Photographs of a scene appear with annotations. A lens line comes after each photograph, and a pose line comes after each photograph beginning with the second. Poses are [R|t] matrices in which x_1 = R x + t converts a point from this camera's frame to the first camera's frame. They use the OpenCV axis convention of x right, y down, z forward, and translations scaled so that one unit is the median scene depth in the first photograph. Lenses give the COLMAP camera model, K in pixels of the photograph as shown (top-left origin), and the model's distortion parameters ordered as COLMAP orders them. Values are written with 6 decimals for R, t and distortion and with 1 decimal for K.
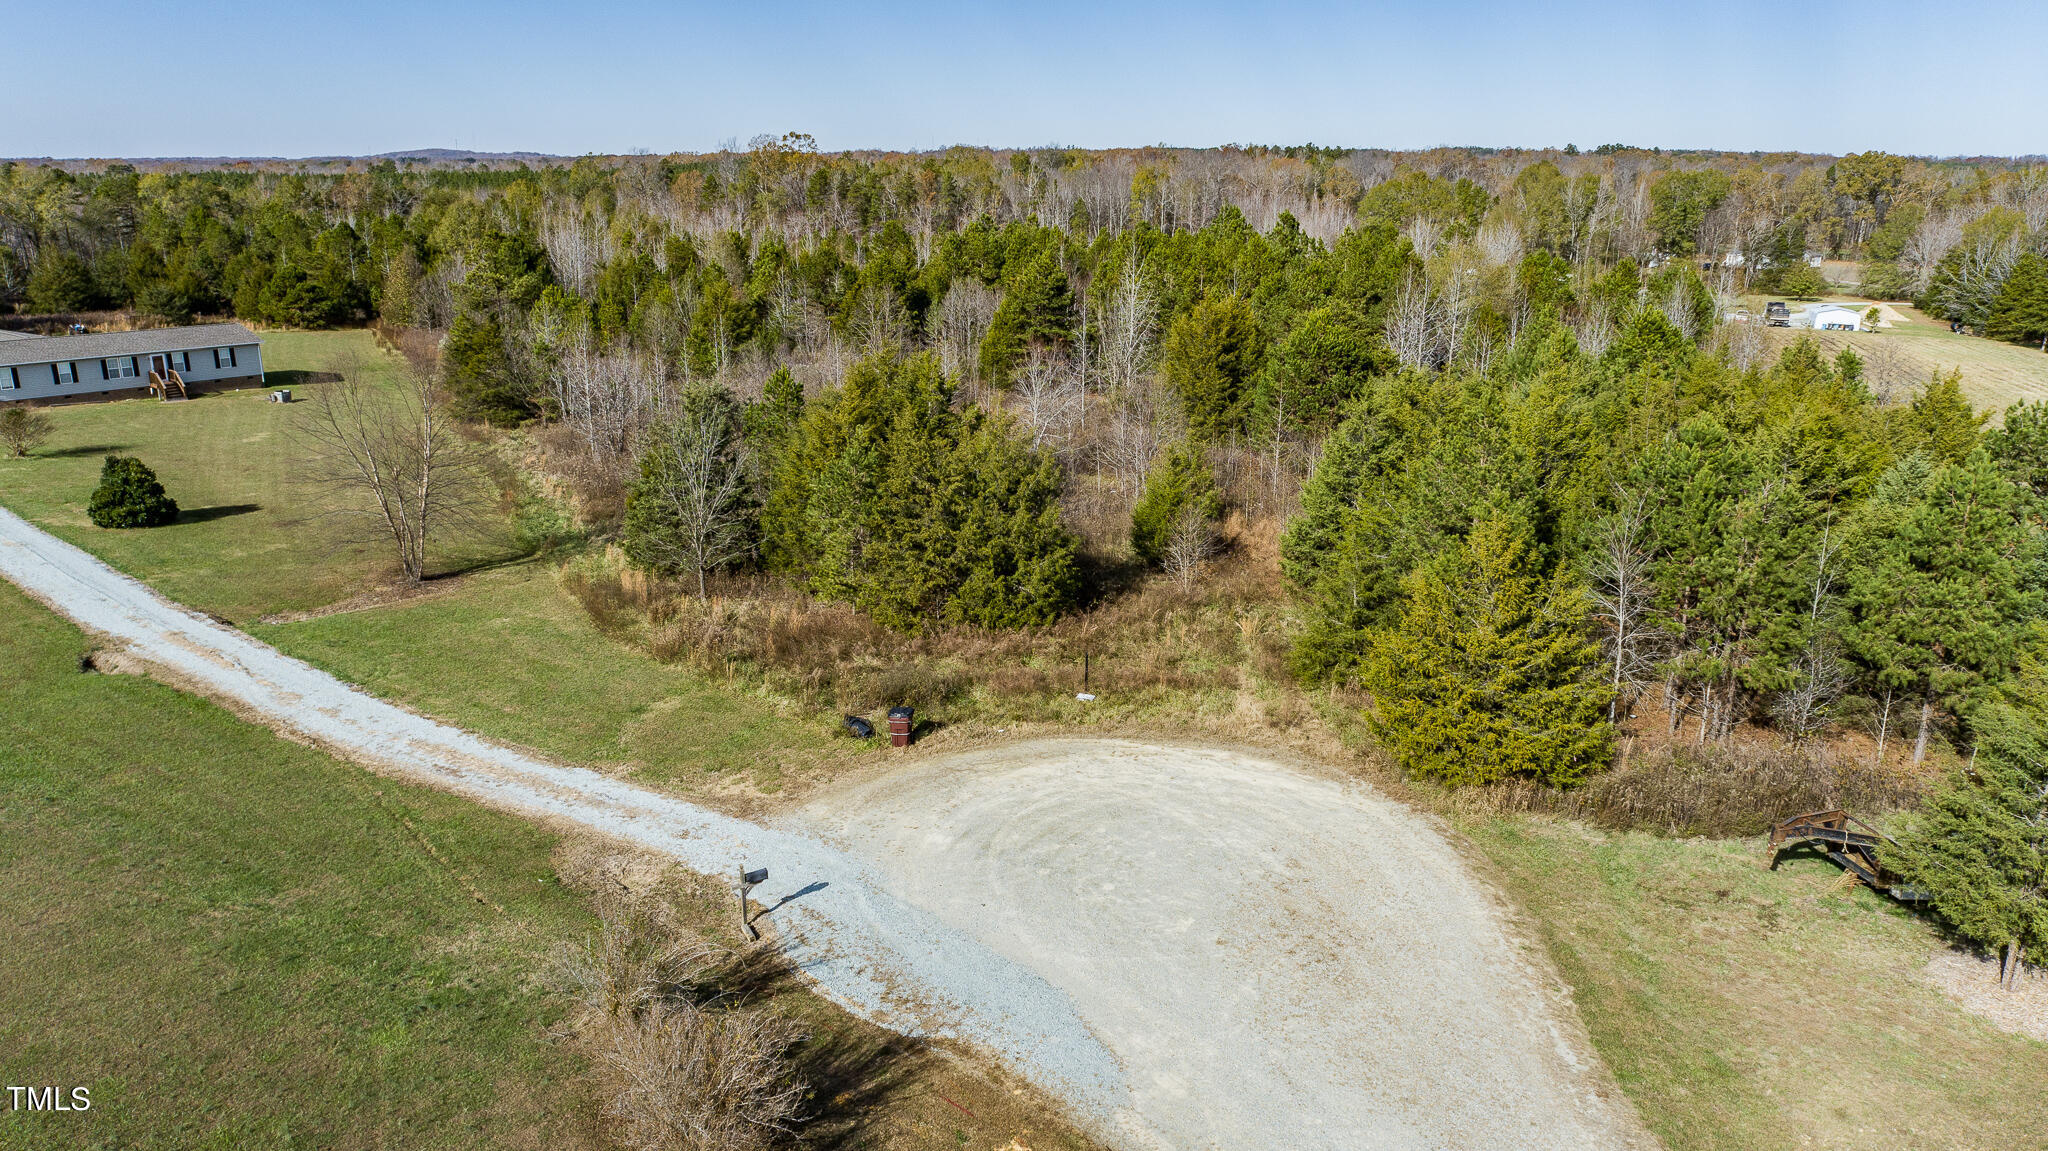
lens RADIAL K [[1341.5, 0, 1014.9], [0, 1341.5, 577.2], [0, 0, 1]] dist [-0.004808, 0.006671]
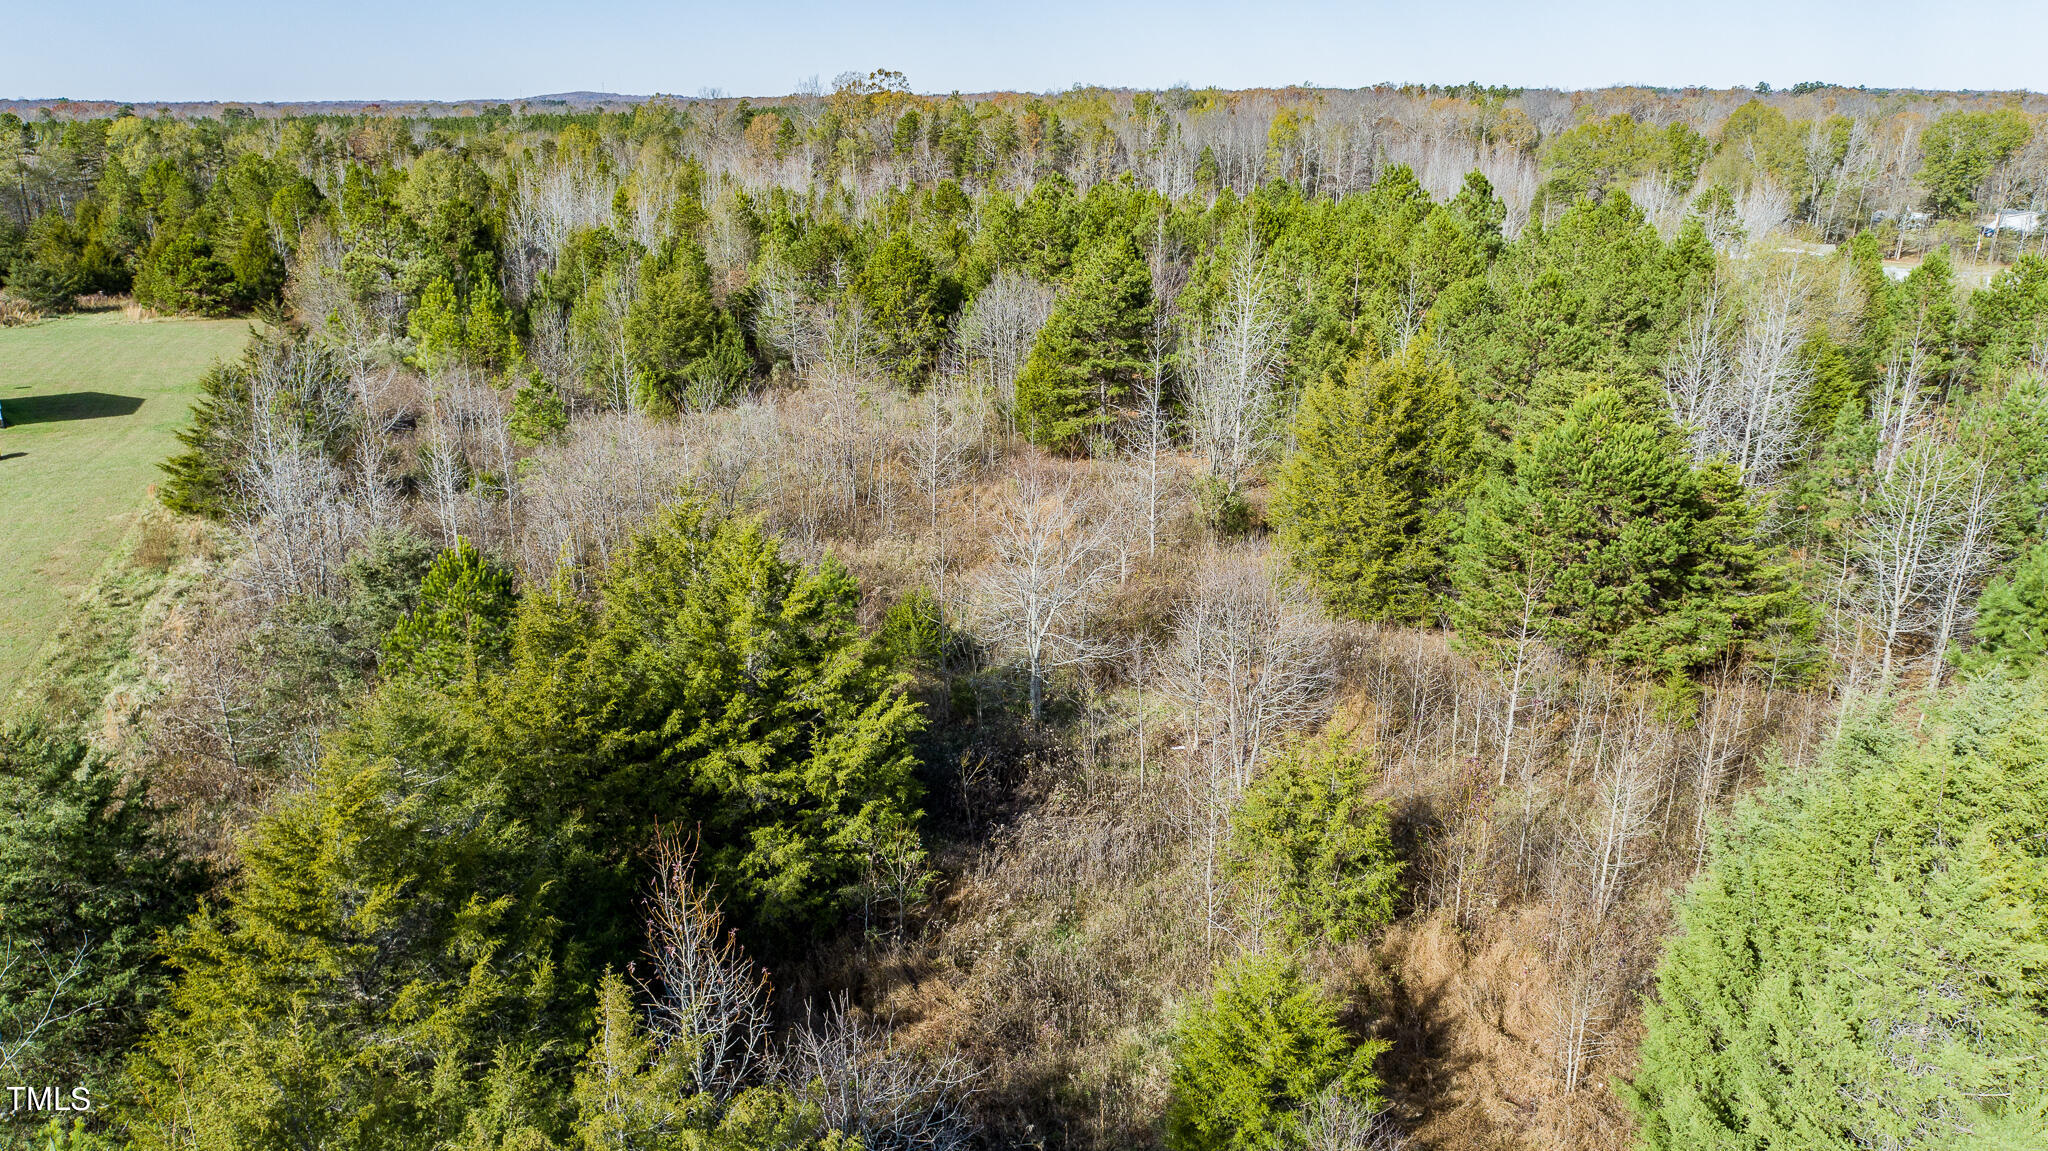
lens RADIAL K [[1341.5, 0, 1014.9], [0, 1341.5, 577.2], [0, 0, 1]] dist [-0.004808, 0.006671]
pose [[0.995120, 0.031043, -0.093658, 0.014948], [-0.027338, 0.998802, 0.040580, -0.038690], [0.094806, -0.037822, 0.994777, 0.125958]]
